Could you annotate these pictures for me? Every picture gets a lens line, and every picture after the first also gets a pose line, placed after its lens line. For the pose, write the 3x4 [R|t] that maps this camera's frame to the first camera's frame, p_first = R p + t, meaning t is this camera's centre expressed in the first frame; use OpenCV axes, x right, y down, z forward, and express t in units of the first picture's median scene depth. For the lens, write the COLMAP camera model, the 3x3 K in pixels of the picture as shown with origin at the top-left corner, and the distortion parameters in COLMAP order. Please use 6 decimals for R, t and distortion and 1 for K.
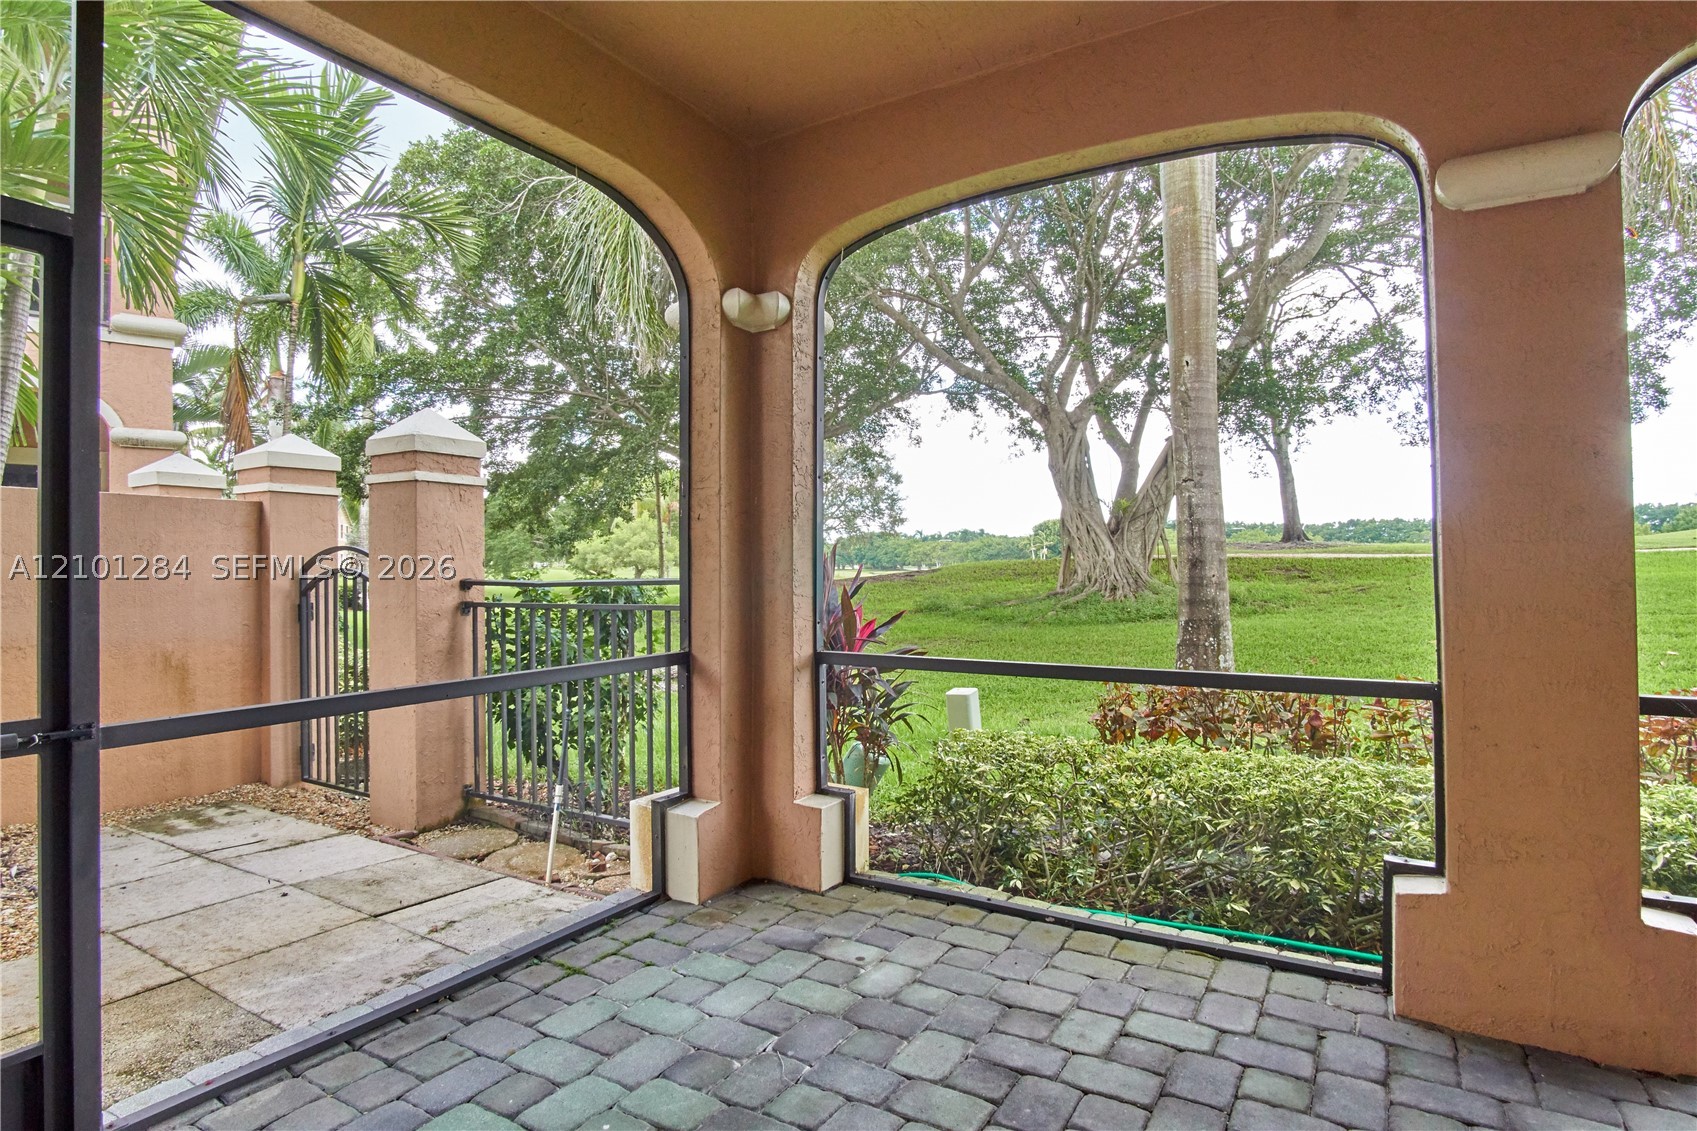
lens RADIAL K [[903.3, 0, 847.6], [0, 903.3, 553.5], [0, 0, 1]] dist [-0.033822, 0.009345]
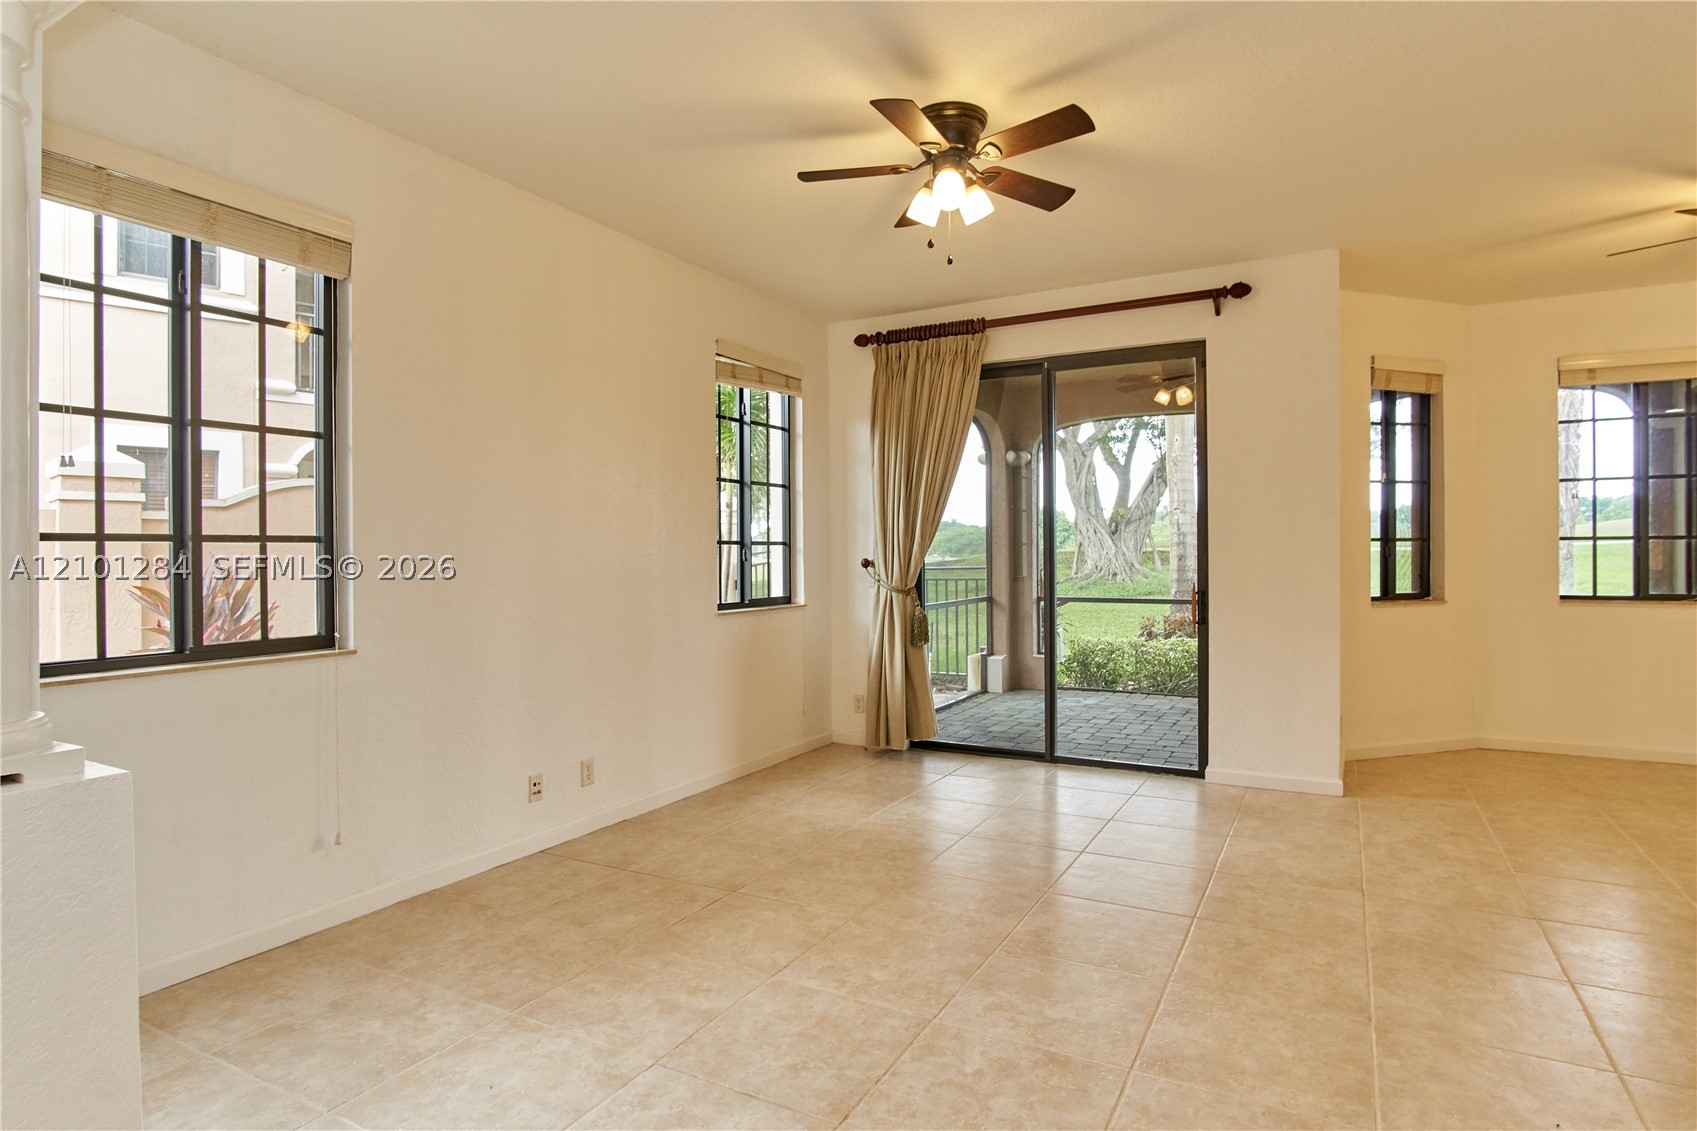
lens RADIAL K [[903.3, 0, 847.6], [0, 903.3, 553.5], [0, 0, 1]] dist [-0.033822, 0.009345]
pose [[0.999384, -0.000548, 0.035103, -0.664584], [0.000121, 0.999926, 0.012186, -0.039673], [-0.035107, -0.012175, 0.999309, -1.488604]]
